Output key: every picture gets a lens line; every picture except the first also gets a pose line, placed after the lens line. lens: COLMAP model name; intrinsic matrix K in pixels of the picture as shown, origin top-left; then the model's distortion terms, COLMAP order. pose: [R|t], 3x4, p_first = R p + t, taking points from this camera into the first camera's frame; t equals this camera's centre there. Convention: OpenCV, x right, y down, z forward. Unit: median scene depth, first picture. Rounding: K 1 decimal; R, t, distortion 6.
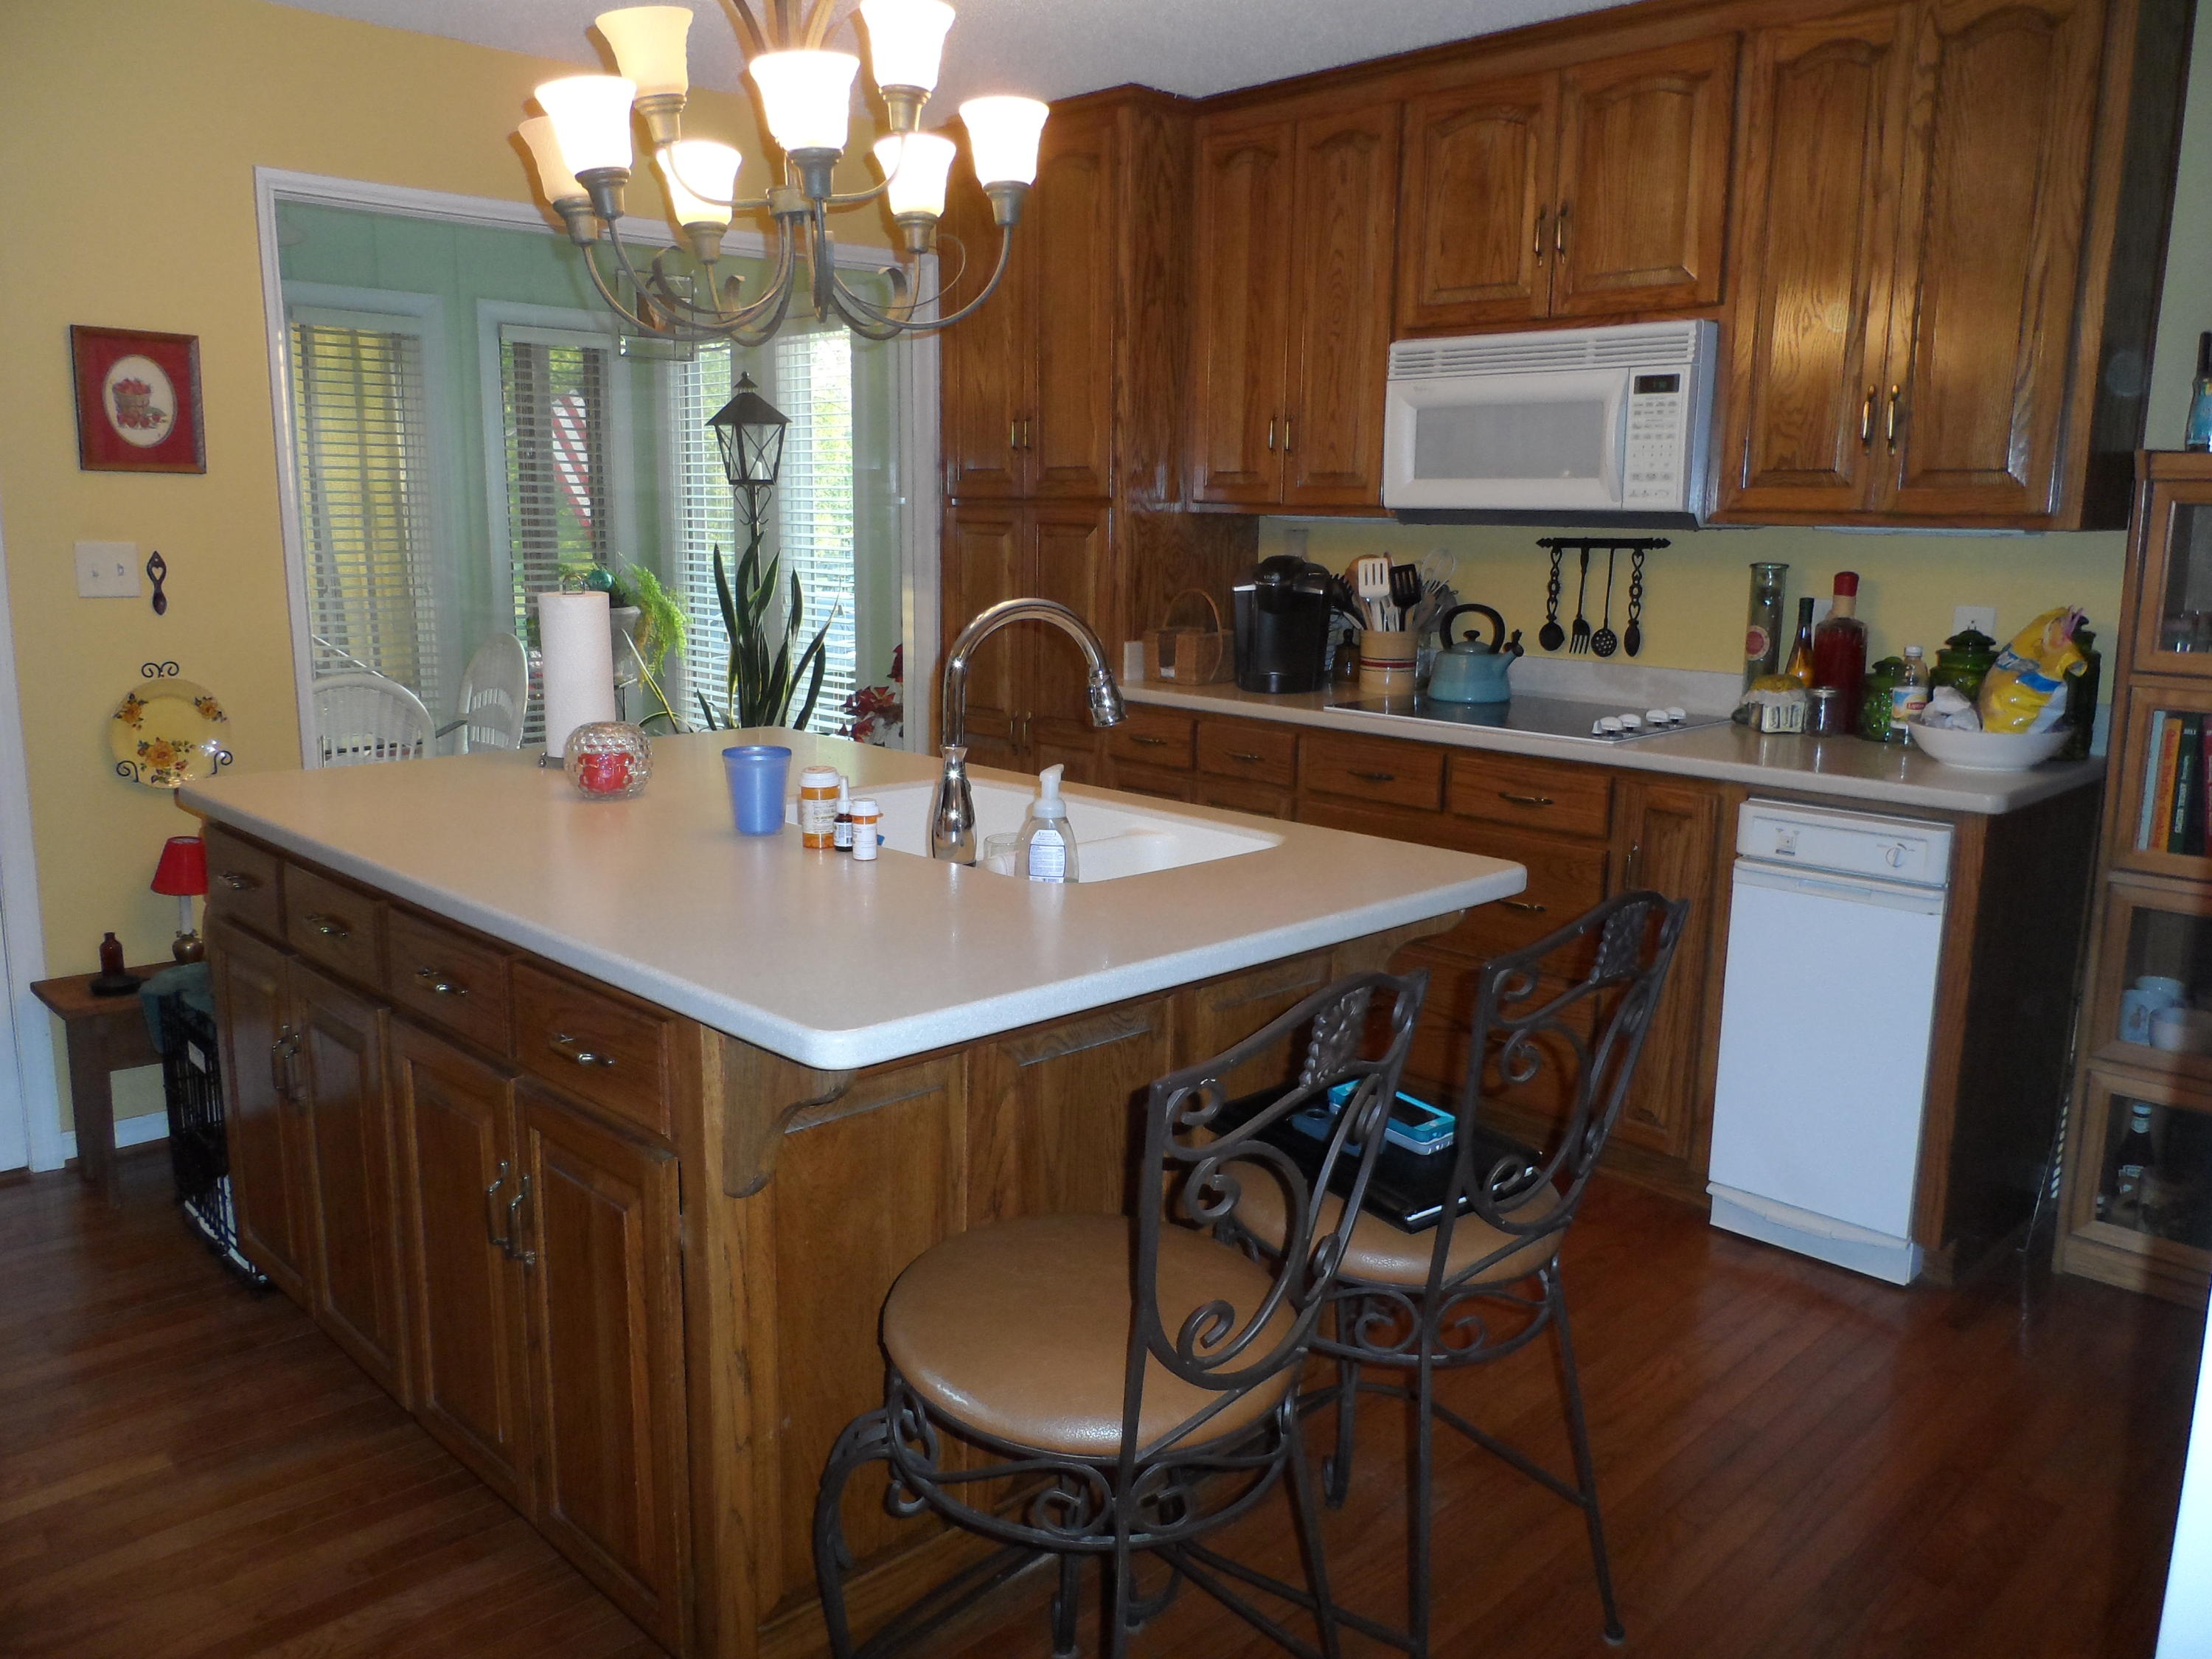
lens RADIAL K [[1675.5, 0, 1109.4], [0, 1675.5, 832.7], [0, 0, 1]] dist [-0.010481, -0.000024]
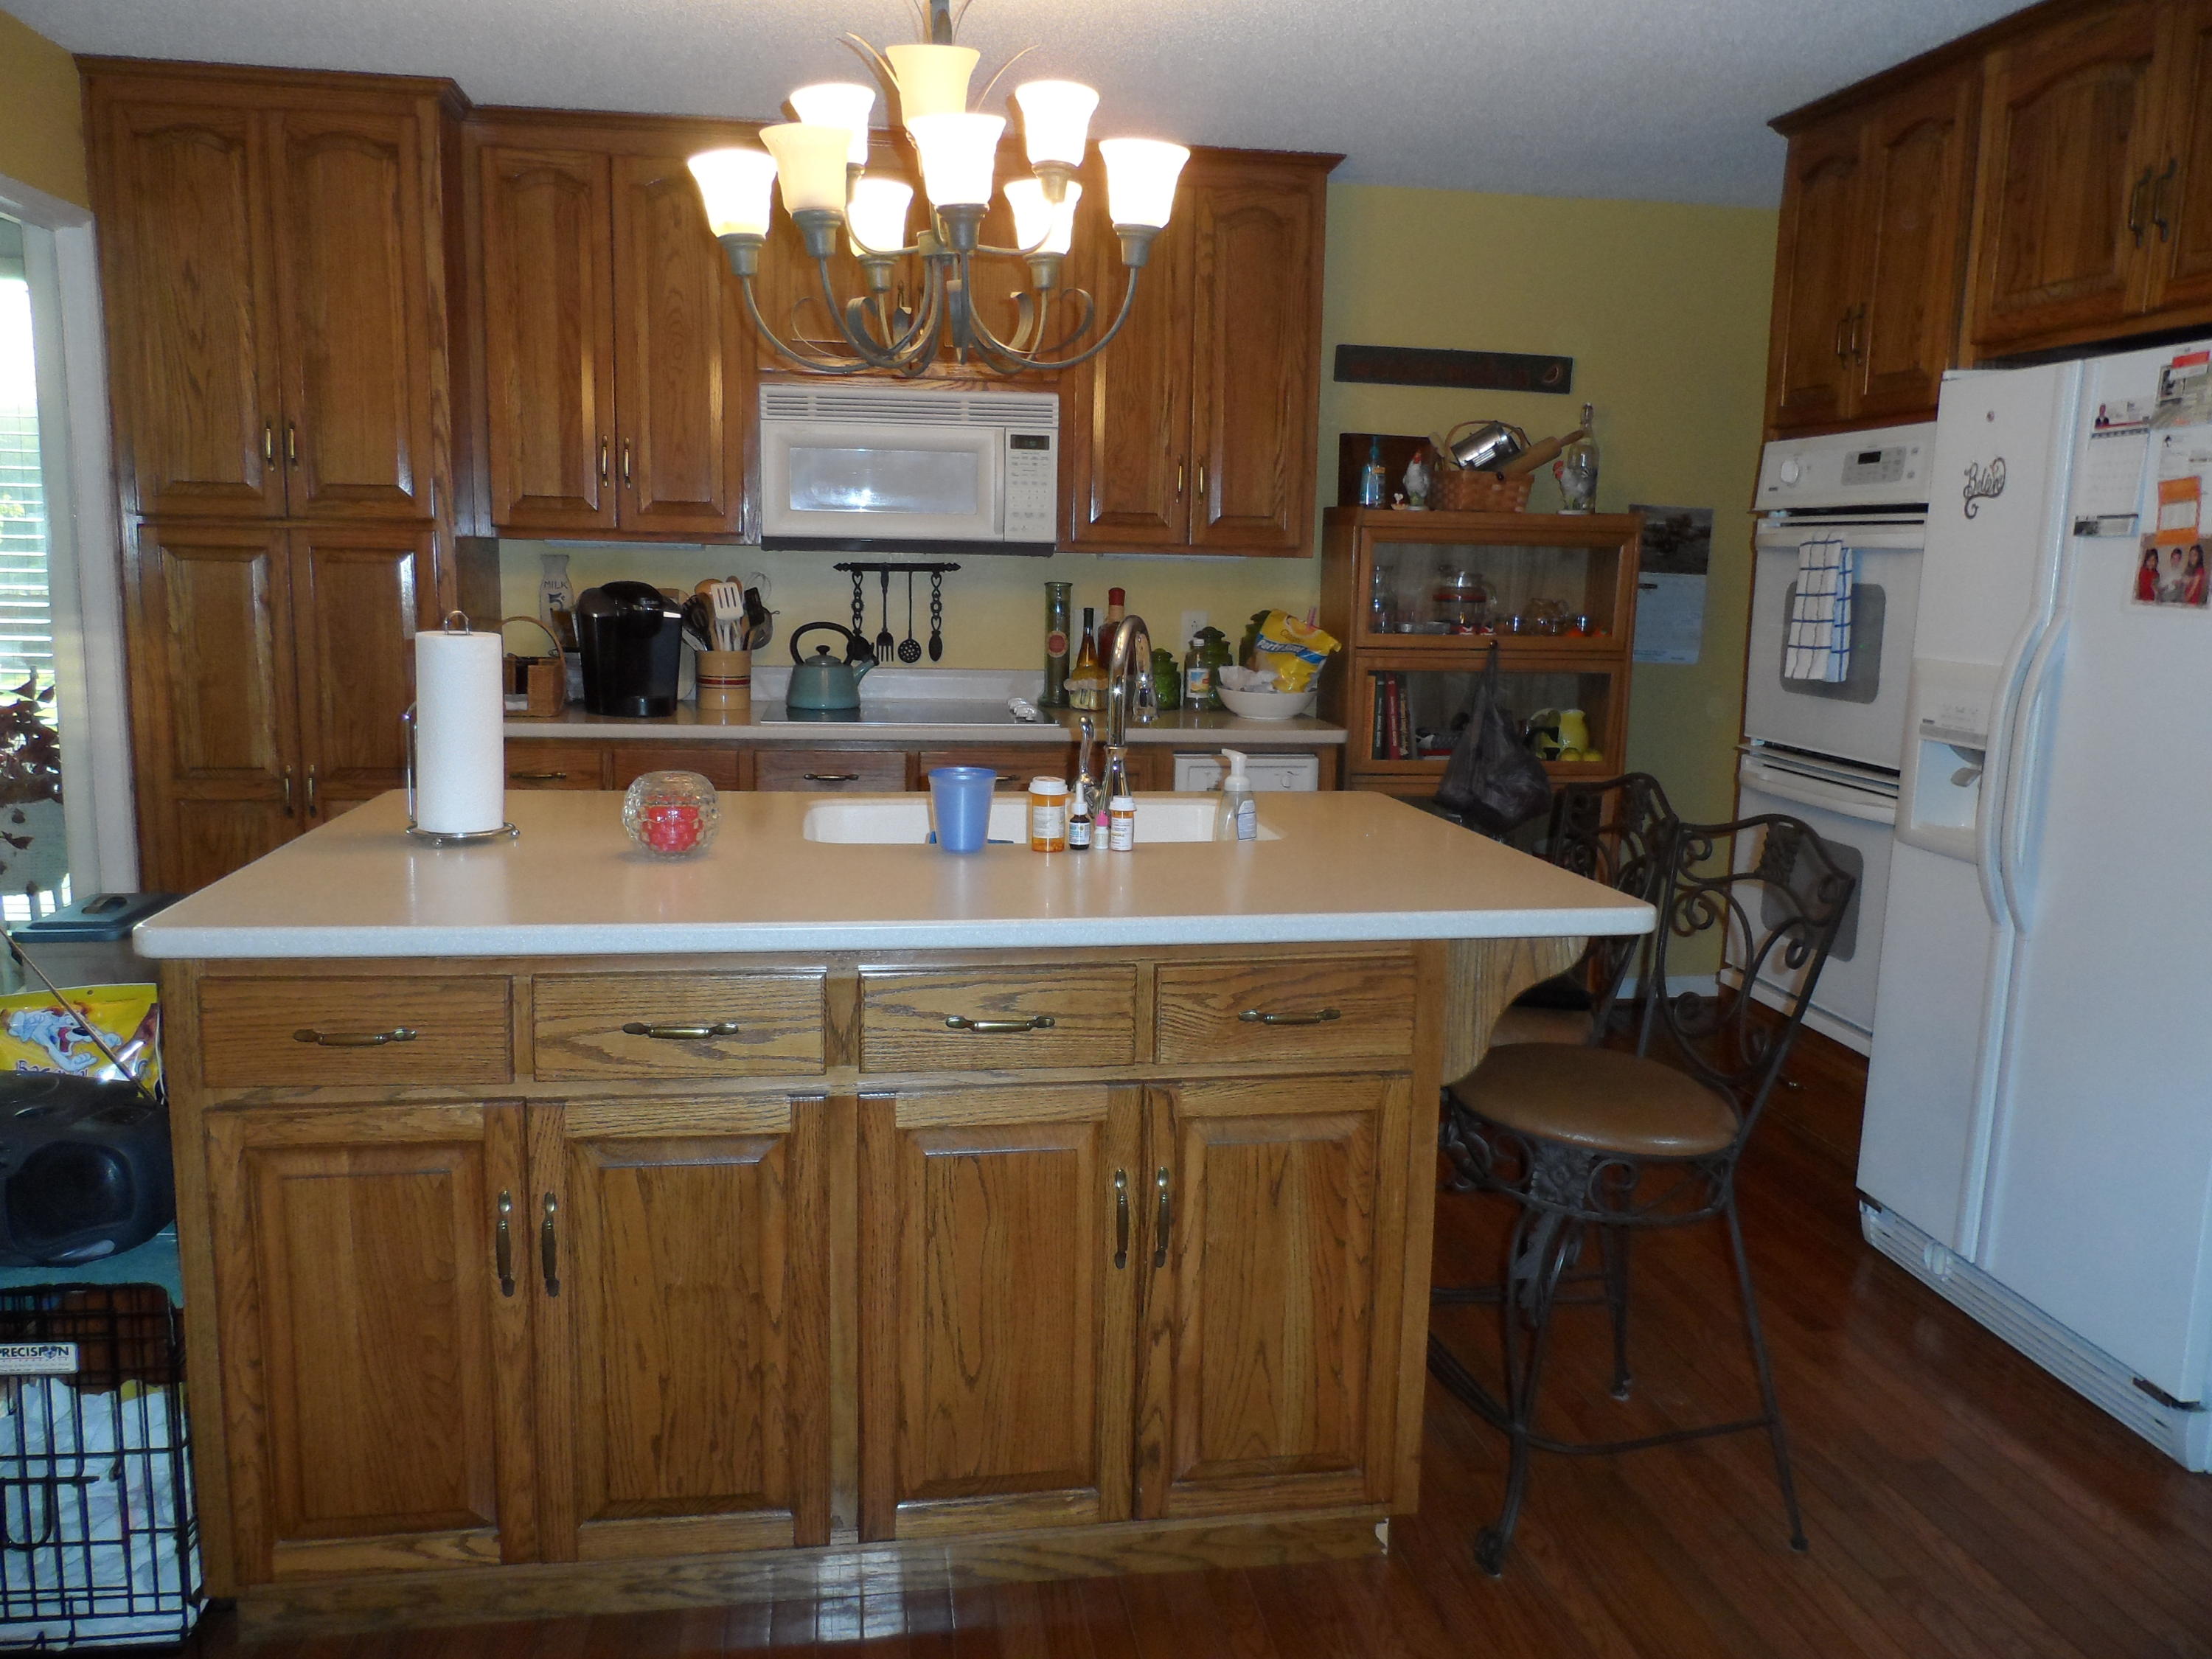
lens RADIAL K [[1675.5, 0, 1110.5], [0, 1675.5, 829.9], [0, 0, 1]] dist [-0.010481, -0.000024]
pose [[0.588556, -0.128971, 0.798103, -0.597311], [0.140299, 0.988509, 0.056278, -0.035368], [-0.796190, 0.078850, 0.599887, 0.185935]]
